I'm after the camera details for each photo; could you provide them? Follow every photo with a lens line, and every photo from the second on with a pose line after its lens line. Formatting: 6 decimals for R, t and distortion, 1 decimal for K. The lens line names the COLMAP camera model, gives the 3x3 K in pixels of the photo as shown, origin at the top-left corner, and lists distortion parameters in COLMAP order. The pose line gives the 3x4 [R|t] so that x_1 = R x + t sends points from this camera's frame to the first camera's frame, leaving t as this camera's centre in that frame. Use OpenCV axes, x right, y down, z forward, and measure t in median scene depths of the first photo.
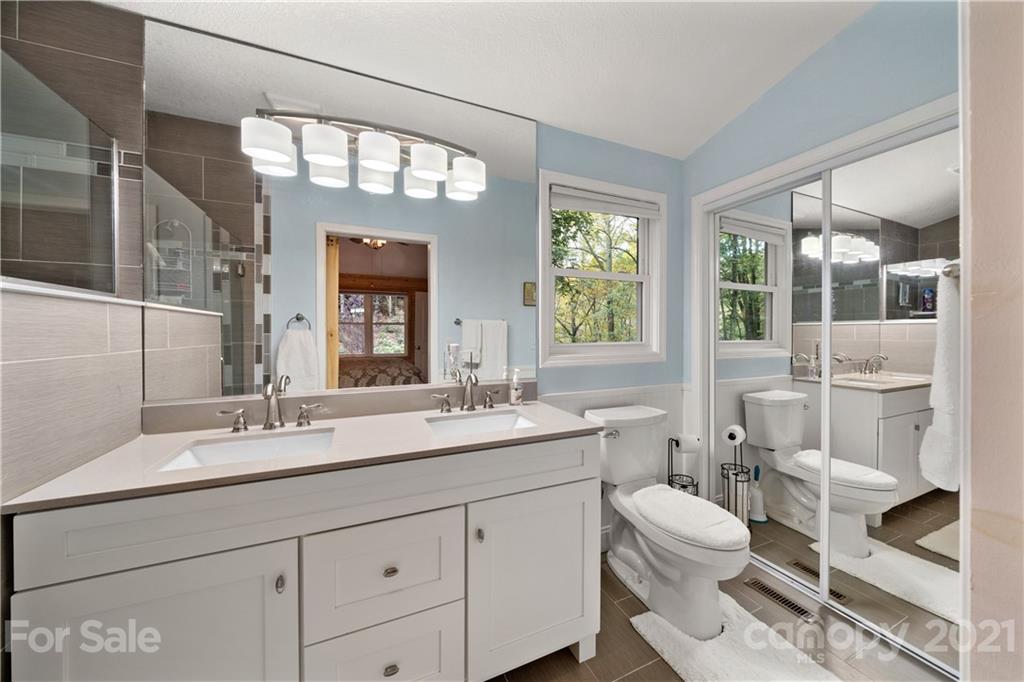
lens RADIAL K [[353.9, 0, 509.0], [0, 353.9, 332.5], [0, 0, 1]] dist [-0.006136, 0.000010]
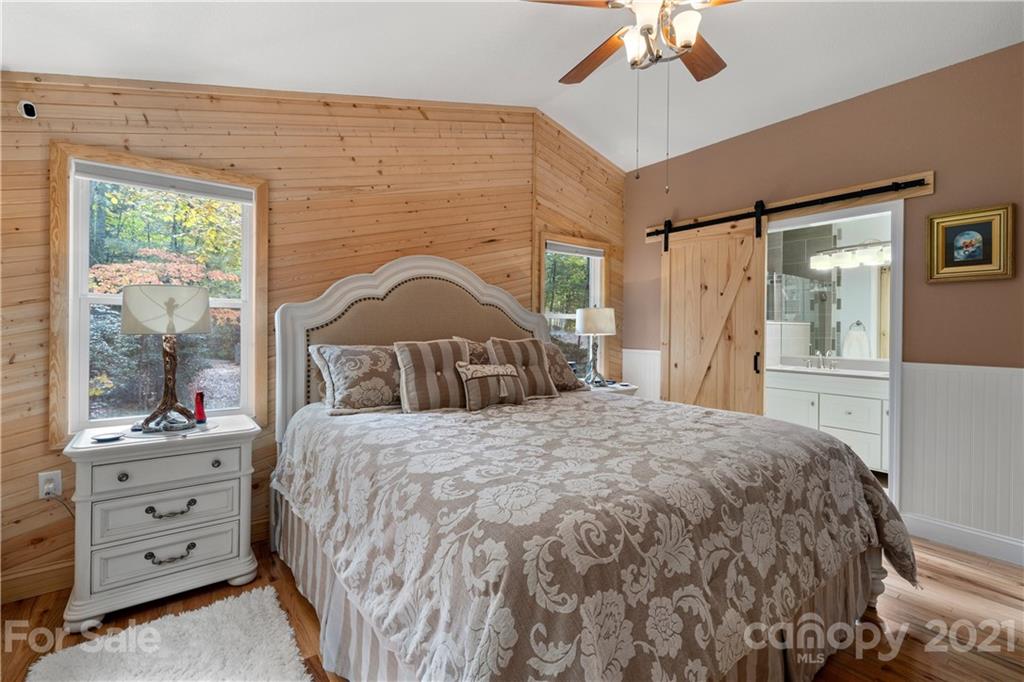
lens RADIAL K [[447.5, 0, 512.0], [0, 447.5, 341.0], [0, 0, 1]] dist [0.001937, 0.000188]
pose [[0.236425, 0.022611, -0.971387, 1.069155], [-0.008401, 0.999739, 0.021226, 0.010558], [0.971613, 0.003143, 0.236553, -1.068743]]
